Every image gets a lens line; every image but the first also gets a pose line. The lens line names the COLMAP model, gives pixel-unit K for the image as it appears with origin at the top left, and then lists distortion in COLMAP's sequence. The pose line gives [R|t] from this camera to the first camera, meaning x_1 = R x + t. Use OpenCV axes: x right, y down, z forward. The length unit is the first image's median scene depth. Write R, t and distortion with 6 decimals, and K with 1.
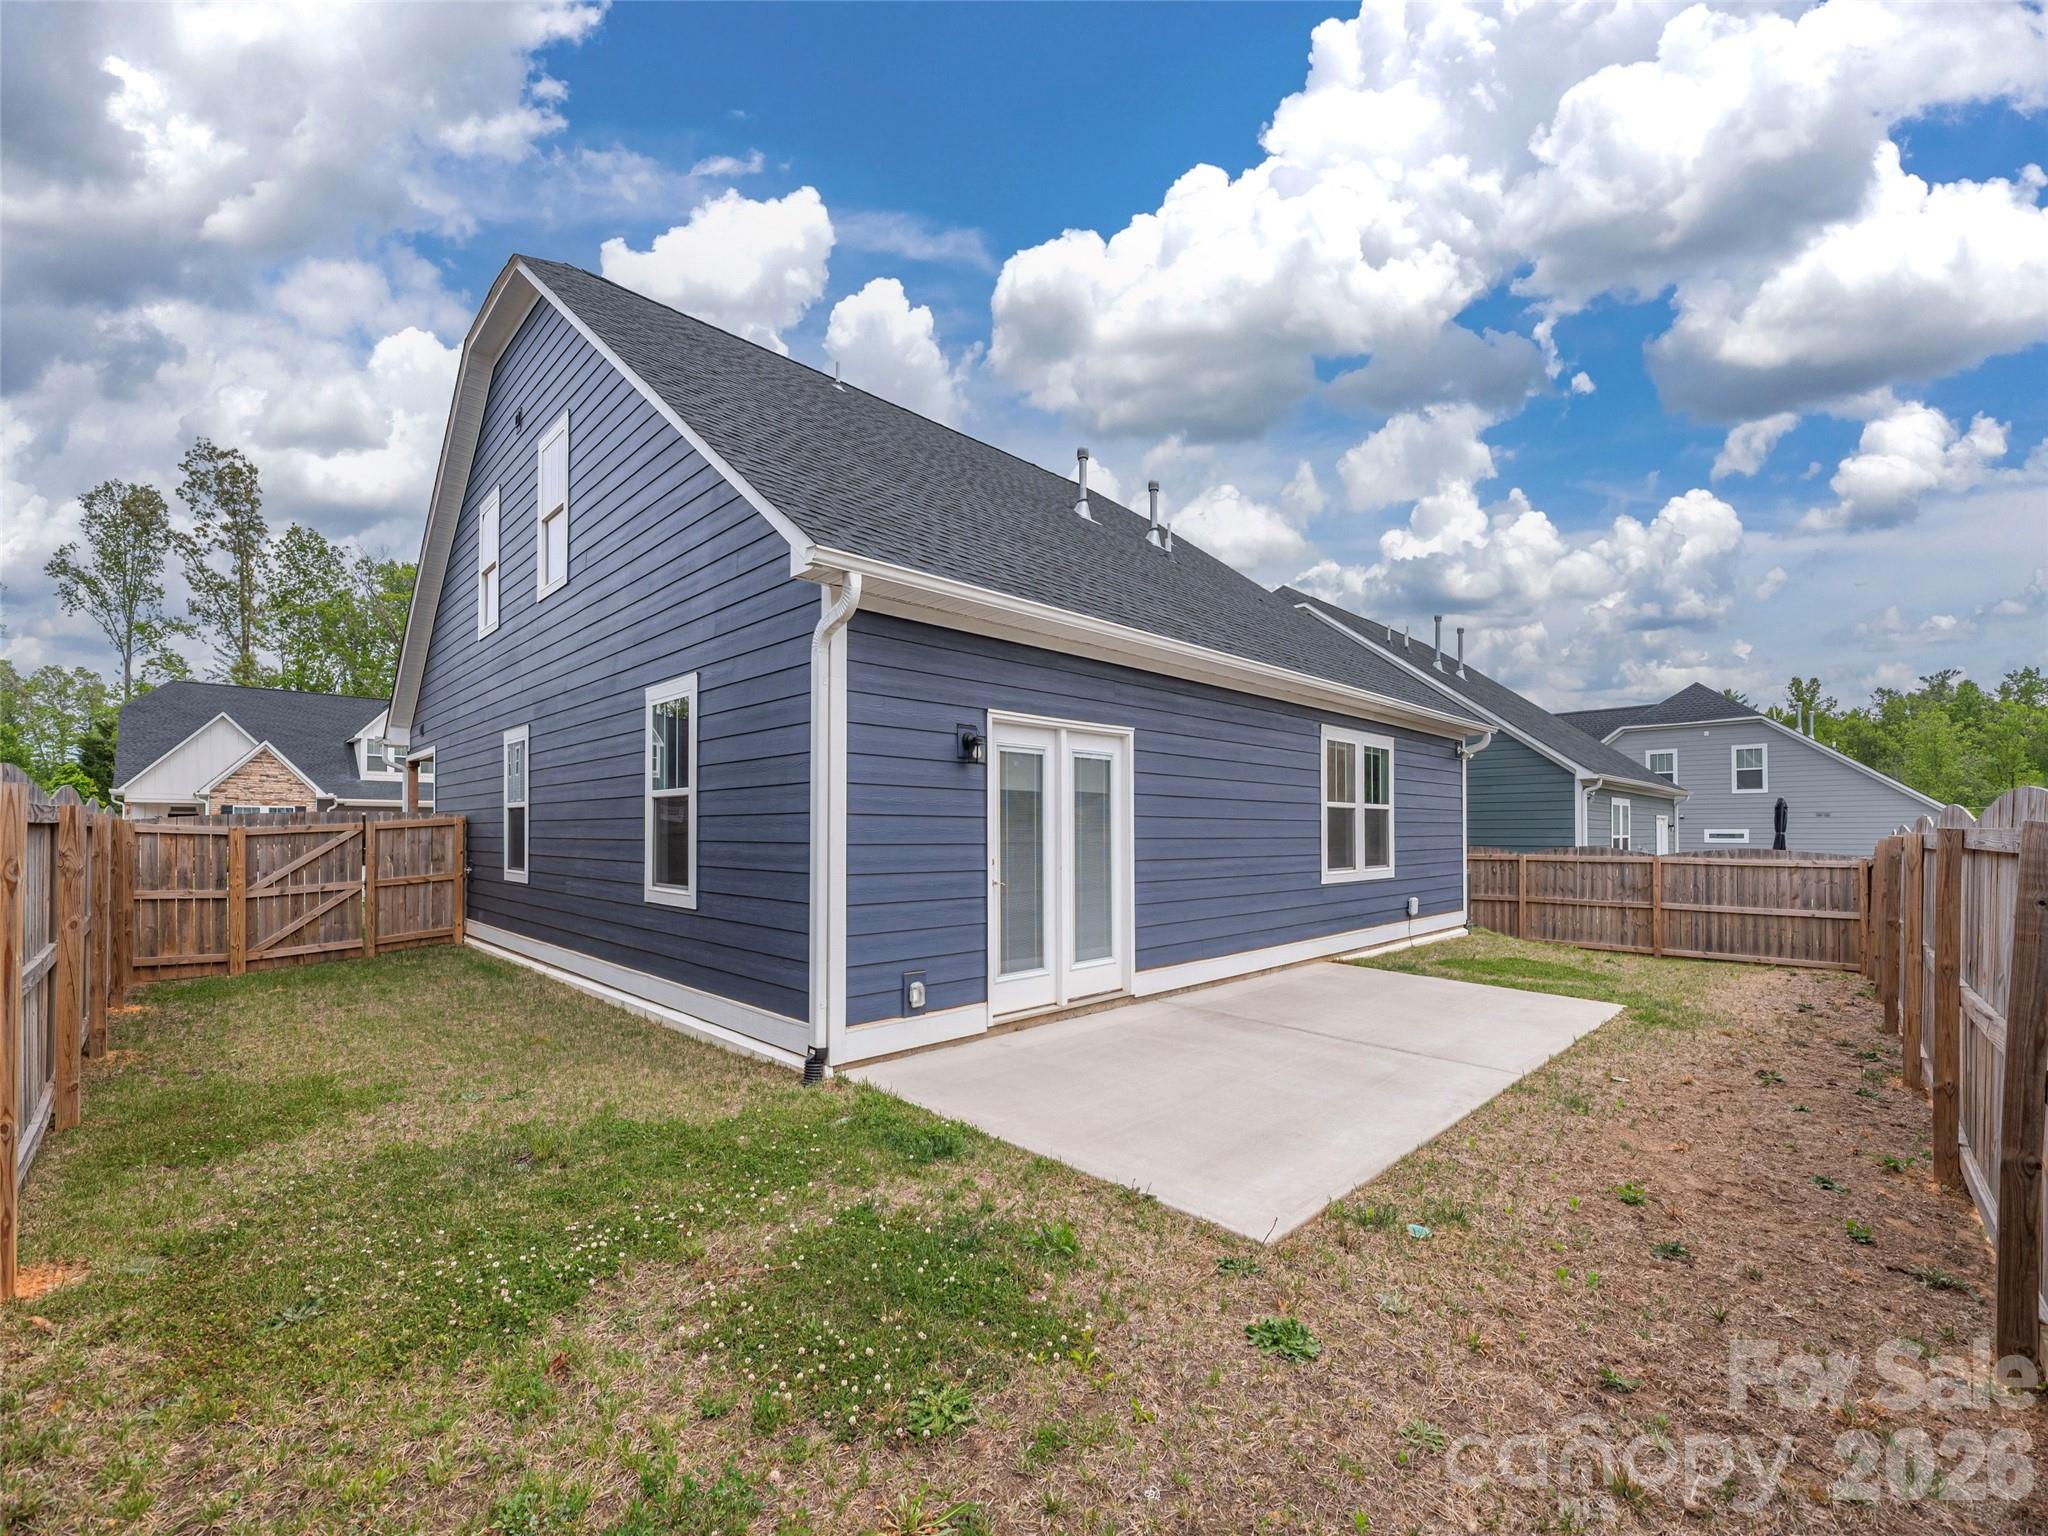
lens RADIAL K [[839.6, 0, 1028.4], [0, 839.6, 773.2], [0, 0, 1]] dist [0.003289, 0.000442]
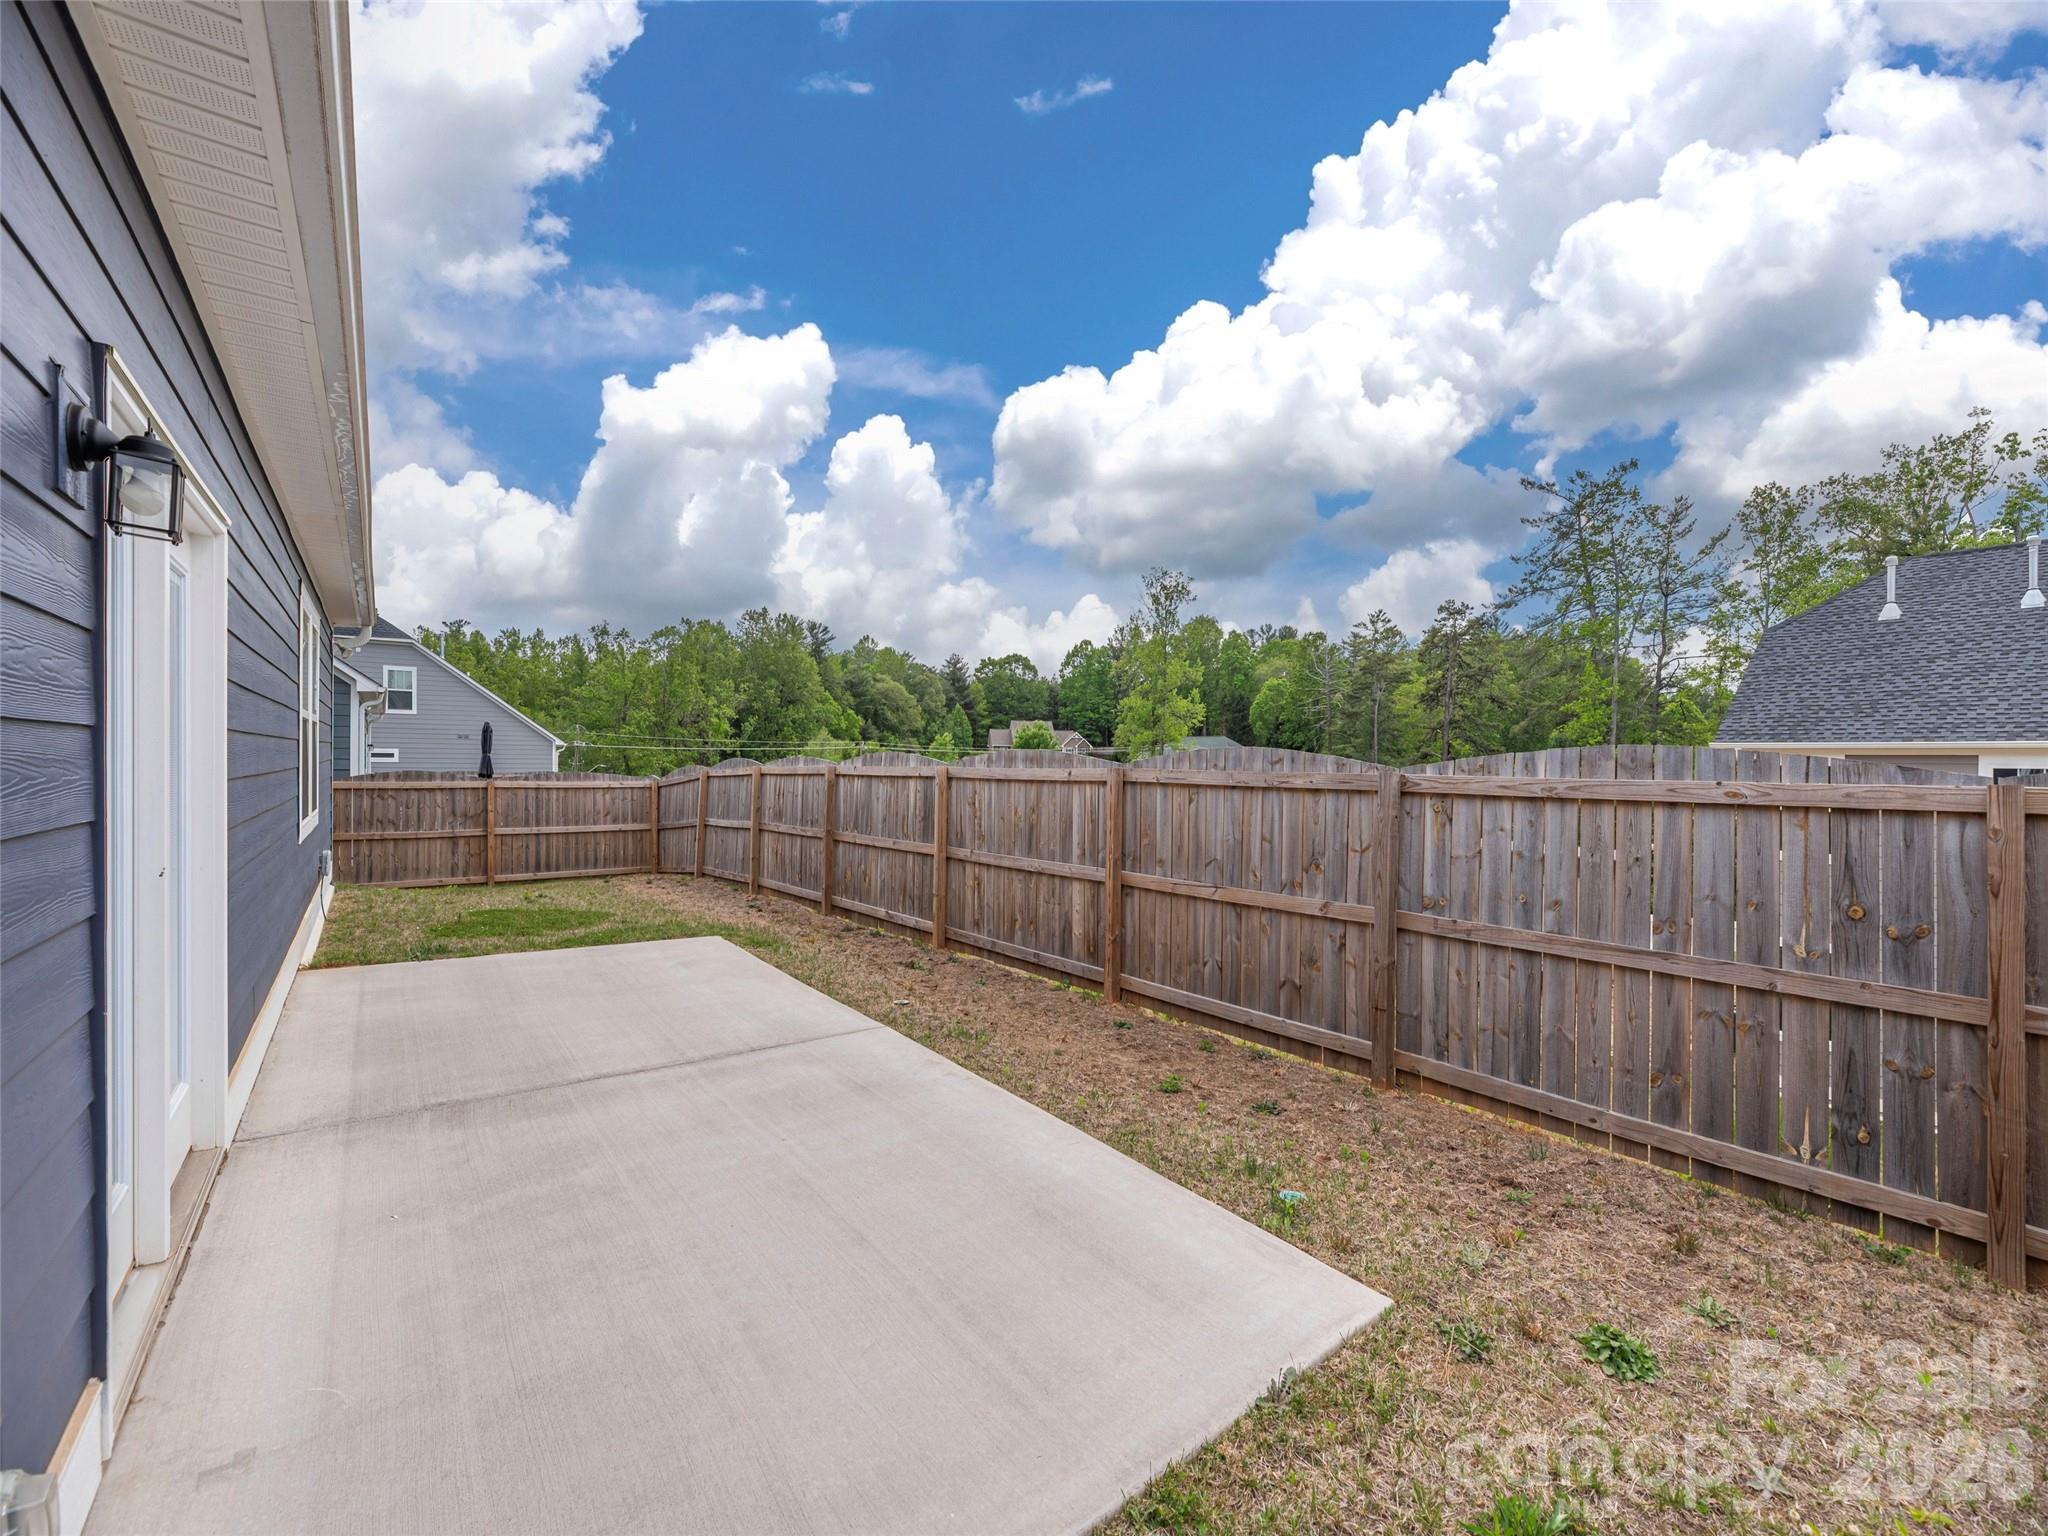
lens RADIAL K [[838.5, 0, 1019.9], [0, 838.5, 755.0], [0, 0, 1]] dist [-0.008524, 0.000505]
pose [[0.127094, 0.007436, 0.991863, -0.131065], [-0.084029, 0.996458, 0.003297, 0.017167], [-0.988325, -0.083764, 0.127269, 0.309345]]
